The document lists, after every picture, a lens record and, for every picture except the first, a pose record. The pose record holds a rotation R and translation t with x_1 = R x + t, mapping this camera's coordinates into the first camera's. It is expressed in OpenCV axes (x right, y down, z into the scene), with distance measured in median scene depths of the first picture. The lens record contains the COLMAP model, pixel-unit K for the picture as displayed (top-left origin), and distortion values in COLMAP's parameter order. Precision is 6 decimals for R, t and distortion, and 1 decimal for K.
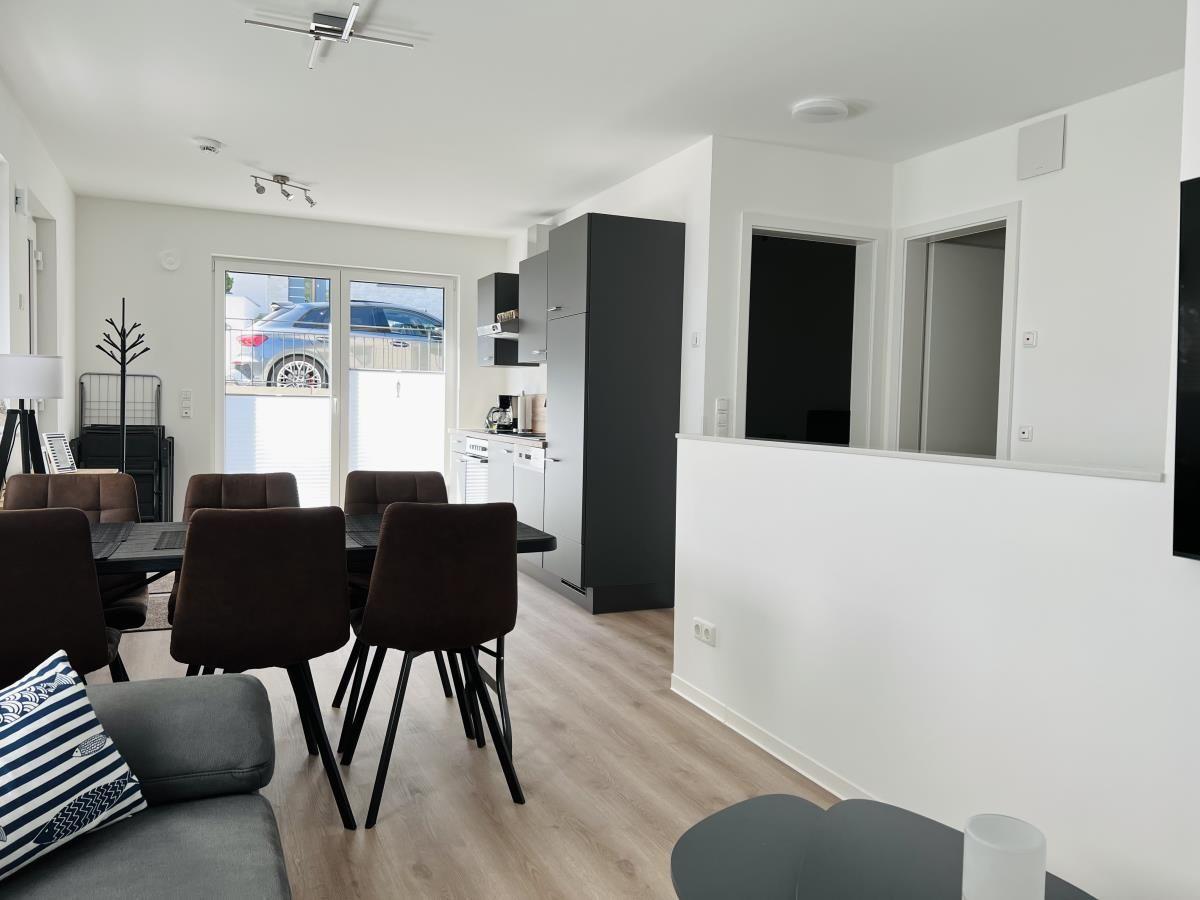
lens RADIAL K [[900.7, 0, 612.1], [0, 900.7, 440.5], [0, 0, 1]] dist [0.024767, -0.028472]
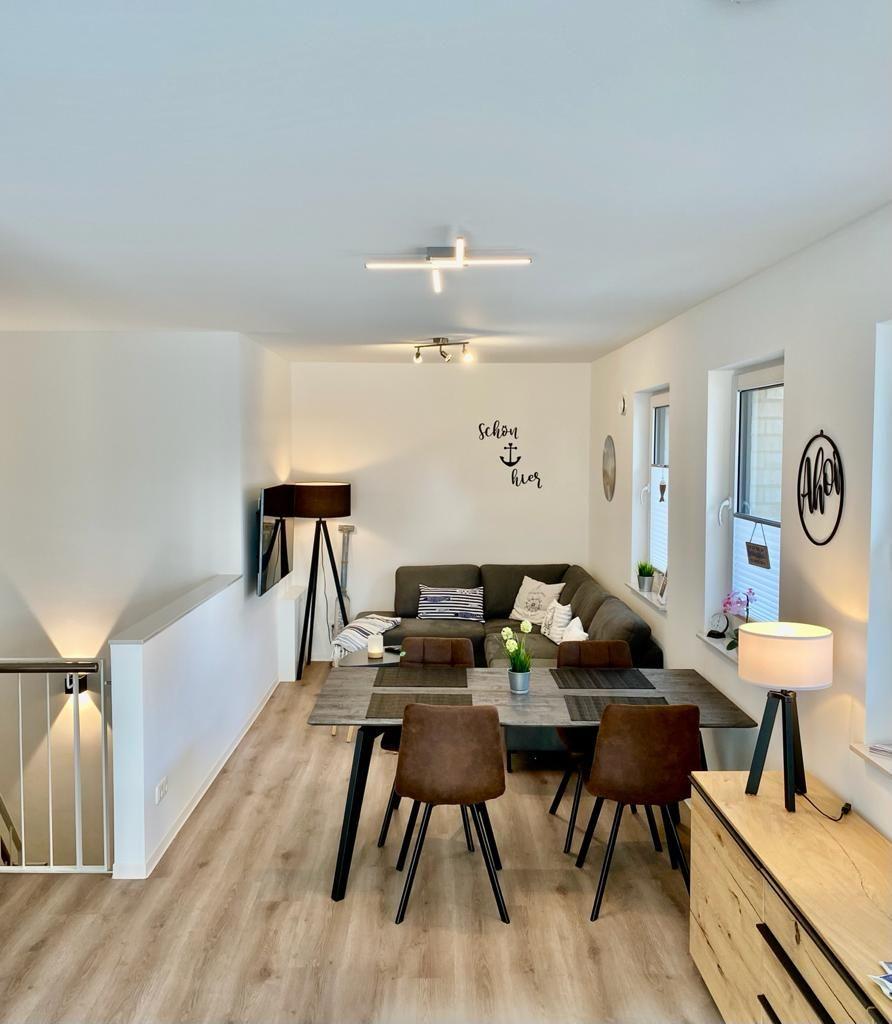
lens RADIAL K [[897.8, 0, 443.2], [0, 897.8, 506.3], [0, 0, 1]] dist [-0.016786, -0.010164]
pose [[-0.913321, -0.050911, 0.404045, -0.387035], [-0.005705, 0.993657, 0.112308, -0.165039], [-0.407200, 0.100269, -0.907819, 1.042714]]
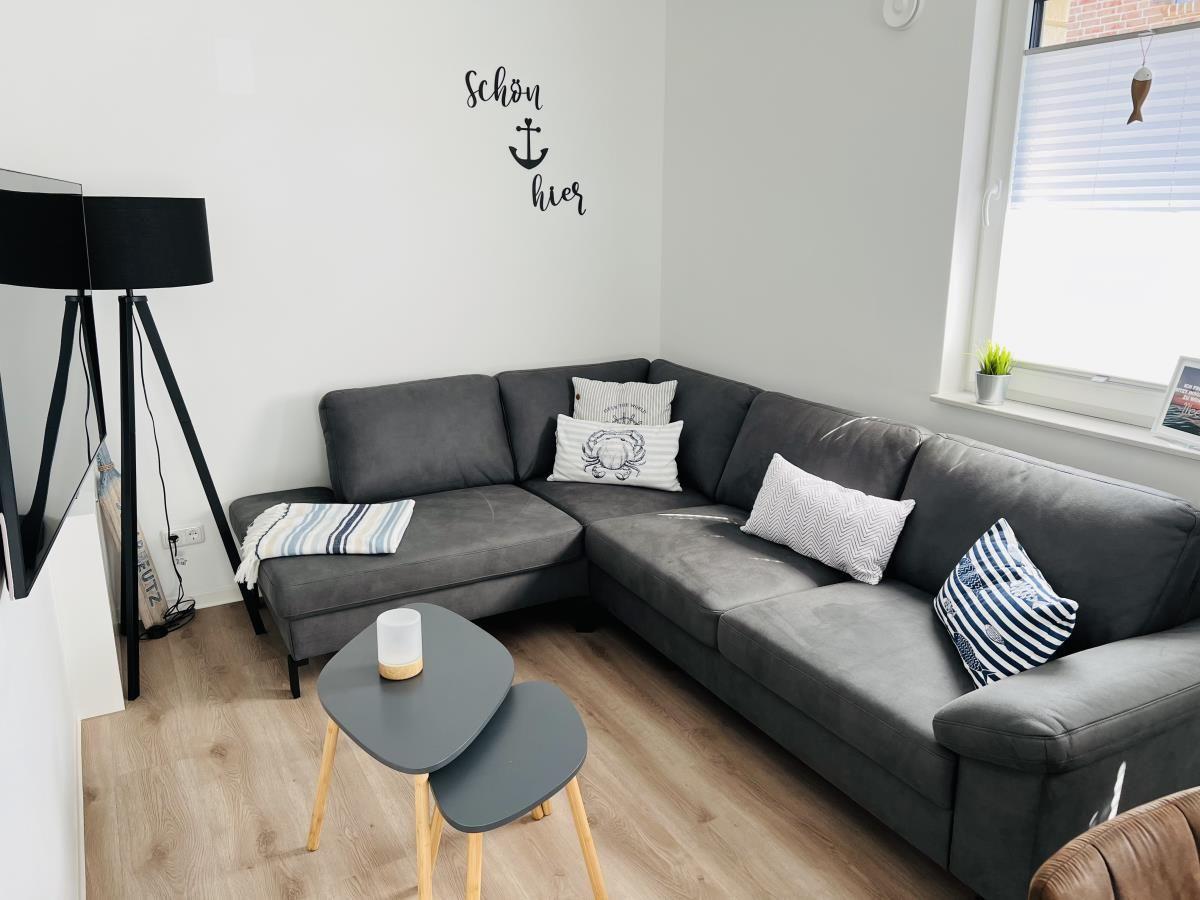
lens RADIAL K [[883.9, 0, 602.0], [0, 883.9, 451.4], [0, 0, 1]] dist [0.040243, -0.057381]
pose [[-0.995951, -0.001689, -0.089878, 0.036342], [-0.028424, 0.954444, 0.297032, -0.078296], [0.085281, 0.298384, -0.950628, 0.515028]]
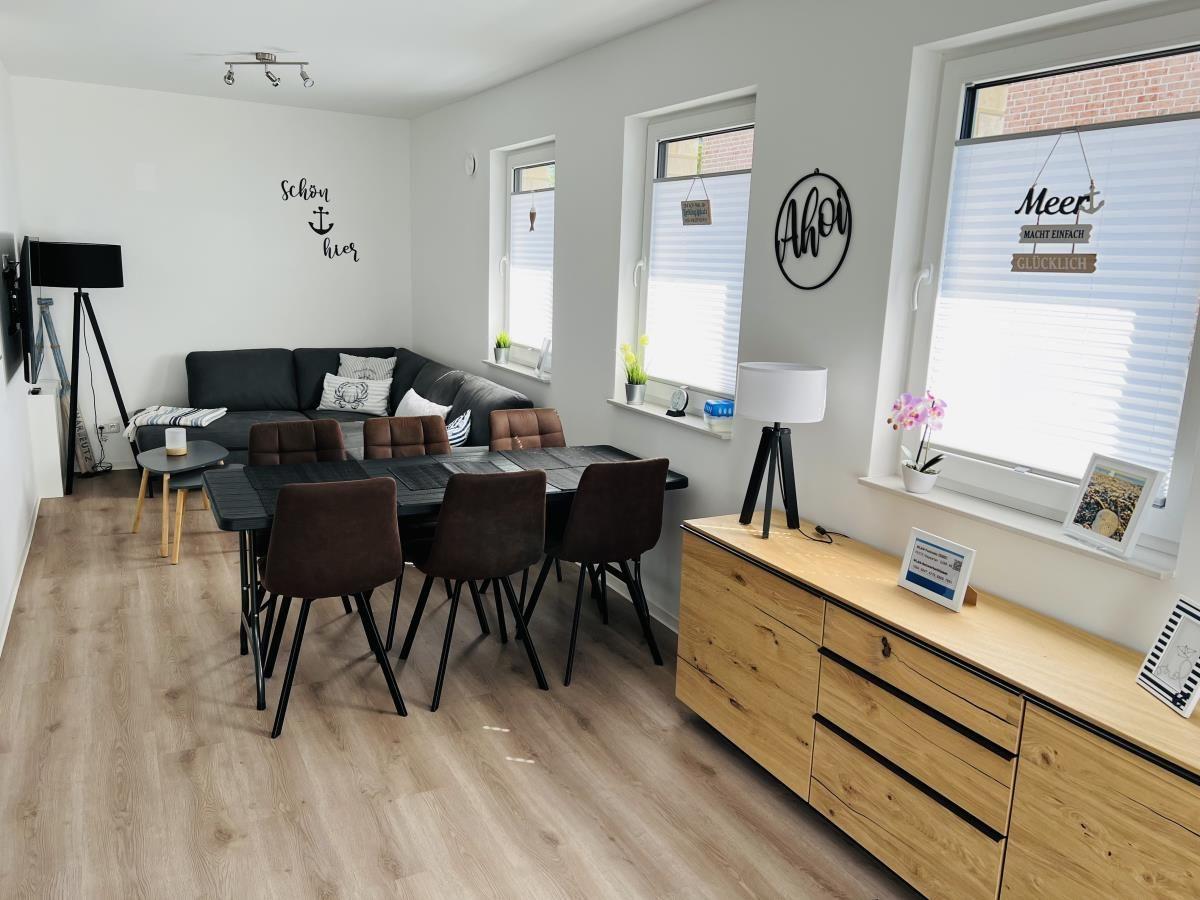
lens RADIAL K [[883.9, 0, 602.2], [0, 883.9, 457.9], [0, 0, 1]] dist [0.040243, -0.057381]
pose [[-0.995400, -0.048384, -0.082693, -0.229163], [-0.067966, 0.964937, 0.253531, -0.115805], [0.067527, 0.257985, -0.963786, 0.997220]]
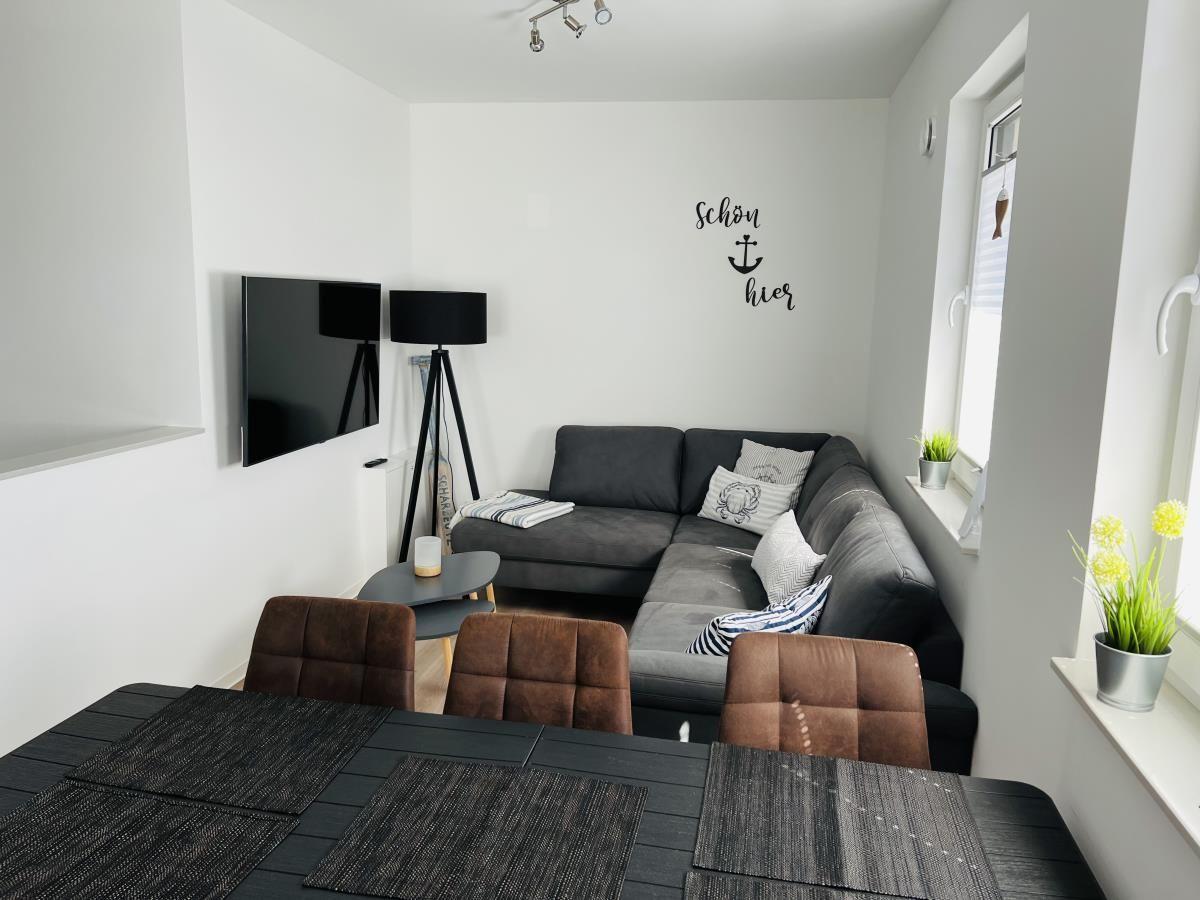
lens RADIAL K [[883.9, 0, 601.1], [0, 883.9, 463.4], [0, 0, 1]] dist [0.040243, -0.057381]
pose [[-0.820202, -0.148167, 0.552554, -0.314712], [-0.019984, 0.972709, 0.231167, -0.096035], [-0.571725, 0.178561, -0.800779, 0.589130]]
